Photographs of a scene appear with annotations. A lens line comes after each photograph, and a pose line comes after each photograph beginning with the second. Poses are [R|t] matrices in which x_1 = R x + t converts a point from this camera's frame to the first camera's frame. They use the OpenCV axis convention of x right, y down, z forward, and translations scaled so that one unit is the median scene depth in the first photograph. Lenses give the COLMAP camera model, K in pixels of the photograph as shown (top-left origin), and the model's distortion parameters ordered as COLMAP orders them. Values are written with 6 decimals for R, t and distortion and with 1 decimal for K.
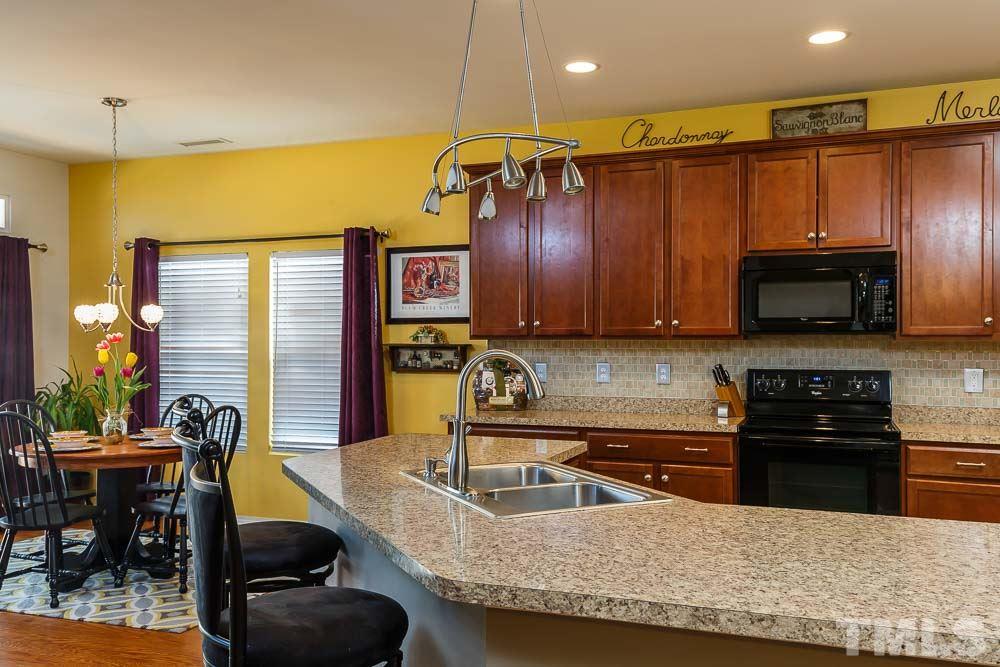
lens RADIAL K [[625.6, 0, 500.2], [0, 625.6, 338.5], [0, 0, 1]] dist [0.062278, 0.000370]
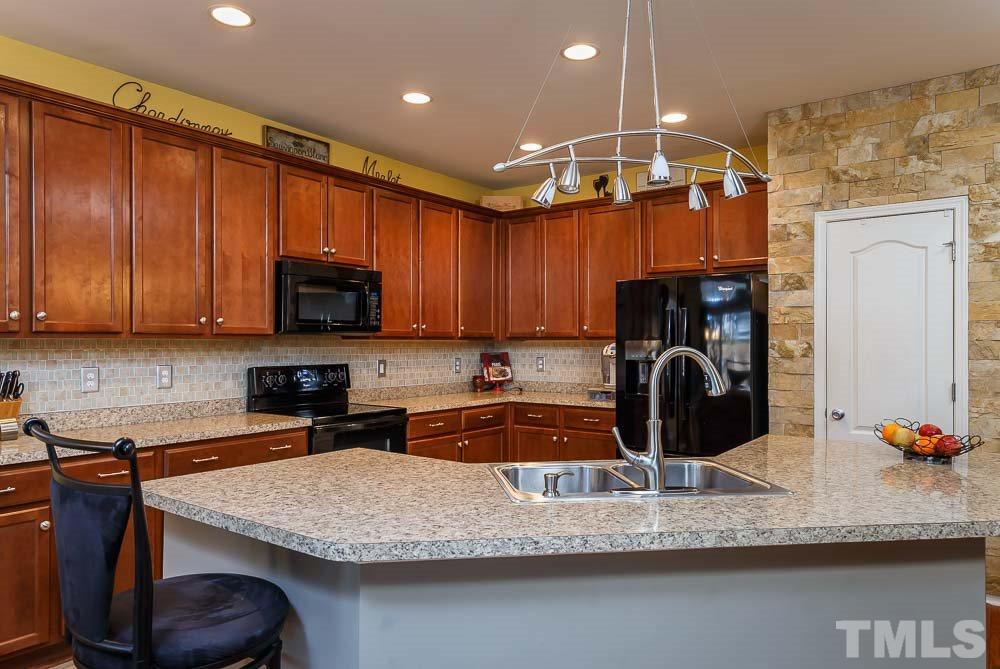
lens RADIAL K [[659.0, 0, 504.4], [0, 659.0, 328.7], [0, 0, 1]] dist [-0.011448, -0.003063]
pose [[0.355157, 0.017471, 0.934643, -0.496473], [-0.006776, 0.999847, -0.016114, 0.000234], [-0.934782, -0.000610, 0.355221, 0.243586]]
